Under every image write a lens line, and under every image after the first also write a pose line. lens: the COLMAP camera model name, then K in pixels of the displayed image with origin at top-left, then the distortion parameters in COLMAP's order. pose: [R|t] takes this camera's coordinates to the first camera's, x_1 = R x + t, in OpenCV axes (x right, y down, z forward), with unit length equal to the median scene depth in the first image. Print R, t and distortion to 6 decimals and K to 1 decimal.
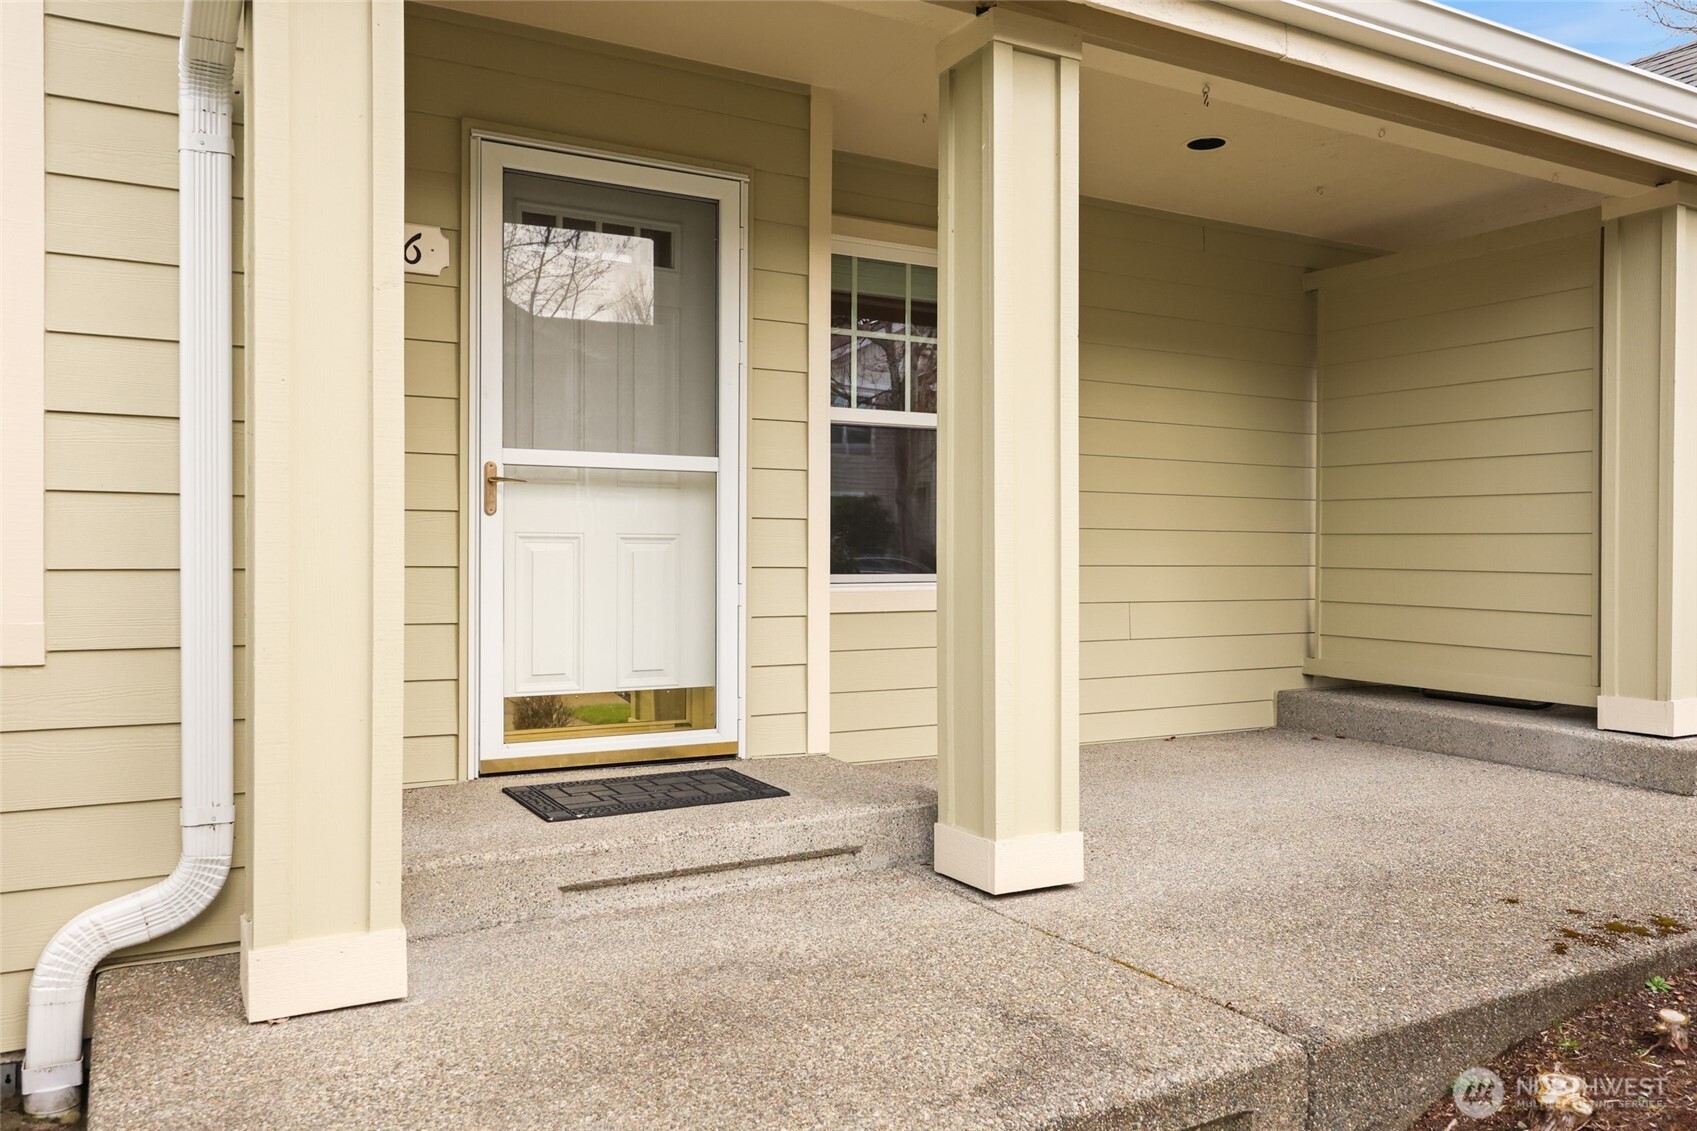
lens RADIAL K [[1288.1, 0, 849.7], [0, 1288.1, 567.5], [0, 0, 1]] dist [-0.005116, 0.005473]
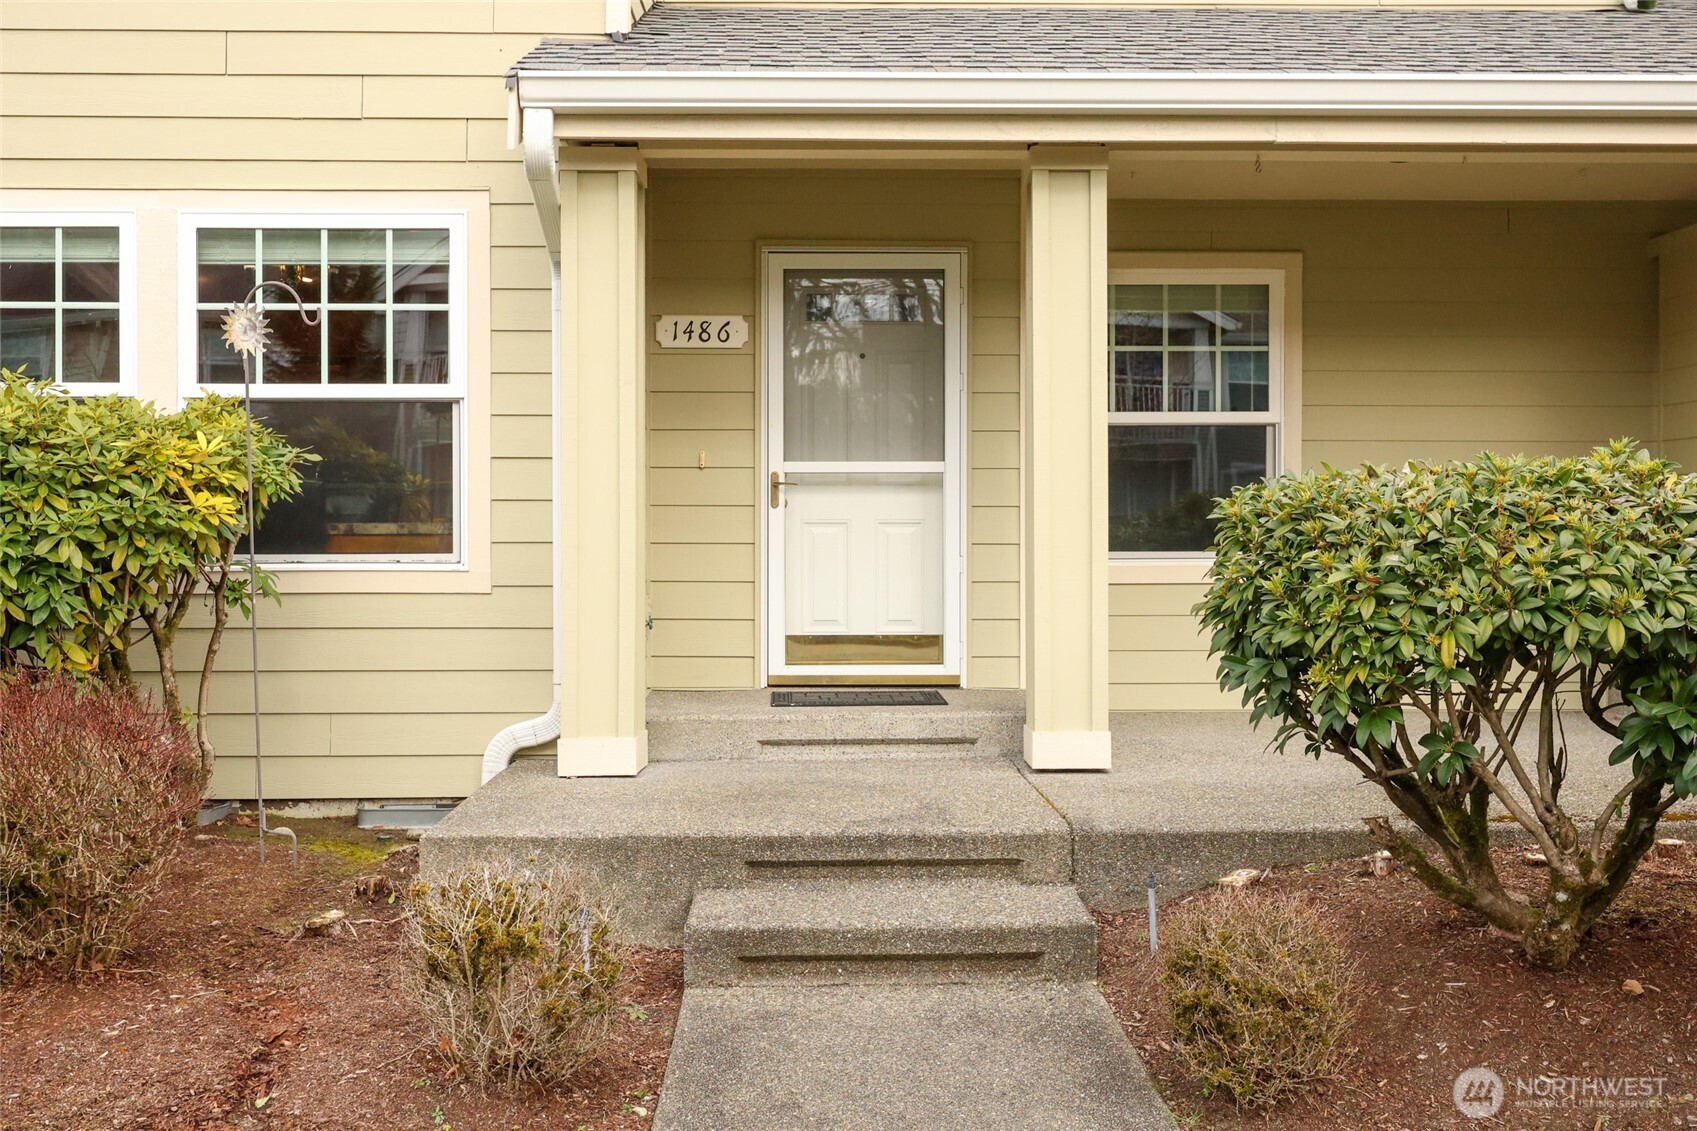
lens RADIAL K [[1697.7, 0, 850.0], [0, 1697.7, 562.3], [0, 0, 1]] dist [-0.019984, 0.000000]
pose [[0.869964, -0.001726, -0.493113, 0.800174], [0.000319, 0.999996, -0.002939, 0.028759], [0.493116, 0.002399, 0.869960, -0.681961]]
